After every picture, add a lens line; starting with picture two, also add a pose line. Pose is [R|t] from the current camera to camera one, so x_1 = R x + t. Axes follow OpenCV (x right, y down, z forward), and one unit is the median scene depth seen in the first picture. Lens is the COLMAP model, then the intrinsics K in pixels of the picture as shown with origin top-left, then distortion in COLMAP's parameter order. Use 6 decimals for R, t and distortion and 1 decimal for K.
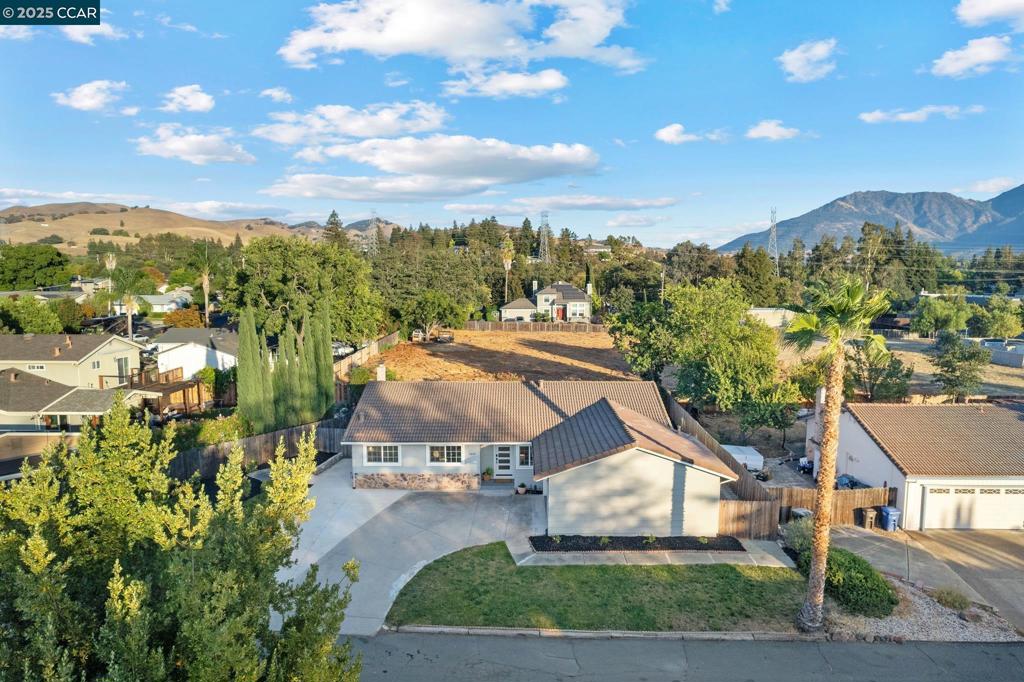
lens RADIAL K [[659.5, 0, 514.0], [0, 659.5, 339.9], [0, 0, 1]] dist [-0.081680, 0.072617]
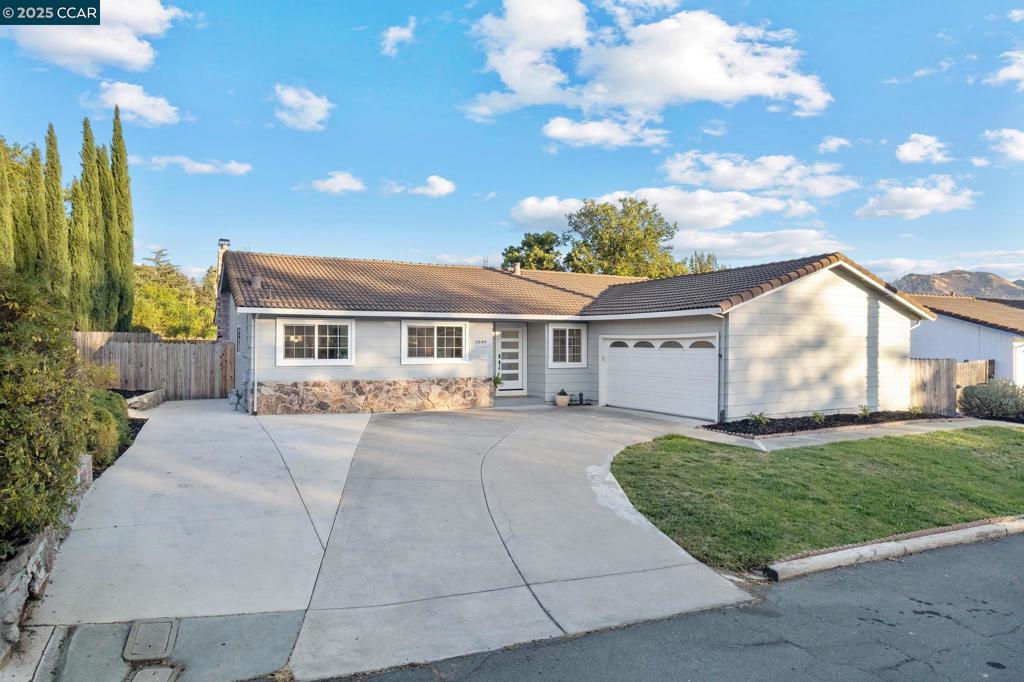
lens RADIAL K [[667.5, 0, 512.0], [0, 667.5, 341.0], [0, 0, 1]] dist [-0.098935, 0.076682]
pose [[0.883581, 0.010999, 0.468150, -0.304861], [0.040108, 0.994273, -0.099060, 0.229550], [-0.466558, 0.106304, 0.878079, 0.488945]]
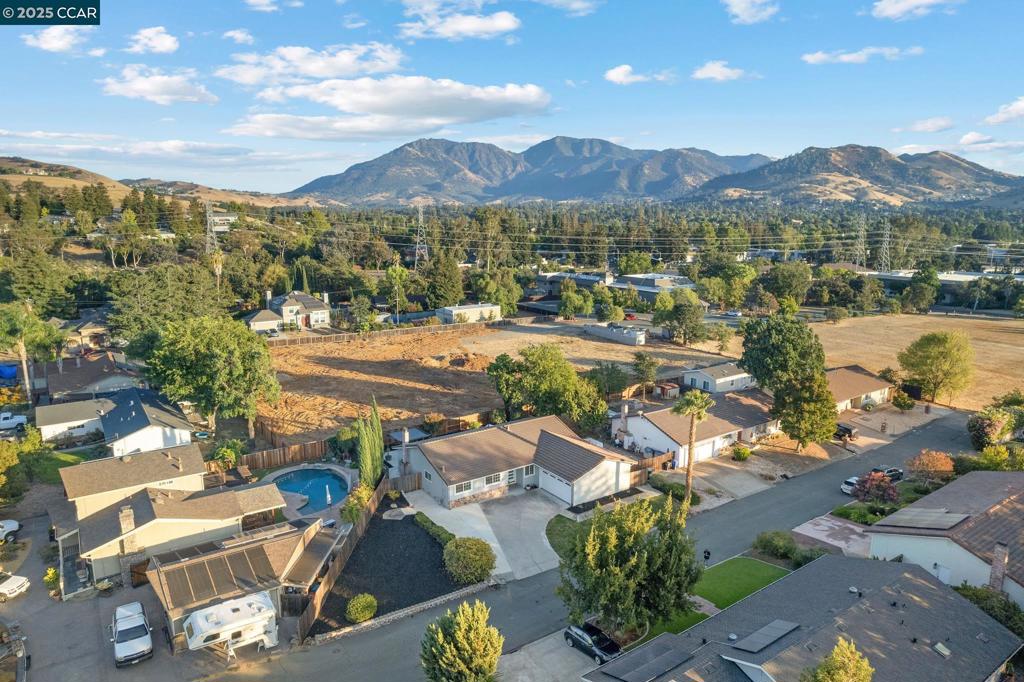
lens RADIAL K [[659.5, 0, 514.0], [0, 659.5, 339.9], [0, 0, 1]] dist [-0.081680, 0.072617]
pose [[0.814856, -0.108165, 0.569482, -1.070311], [0.057281, 0.992653, 0.106578, -0.410446], [-0.576826, -0.054226, 0.815065, -0.526942]]
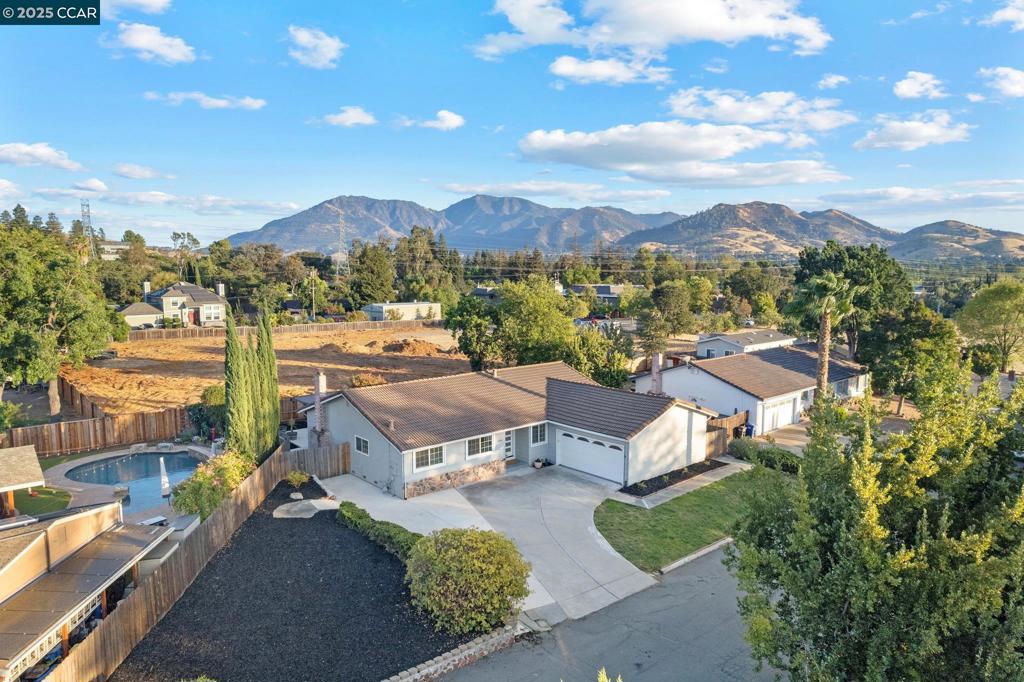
lens RADIAL K [[659.5, 0, 514.0], [0, 659.5, 339.9], [0, 0, 1]] dist [-0.081680, 0.072617]
pose [[0.740705, -0.070227, 0.668150, -0.745749], [0.068938, 0.997217, 0.028390, -0.017970], [-0.668284, 0.025032, 0.743485, 0.188729]]
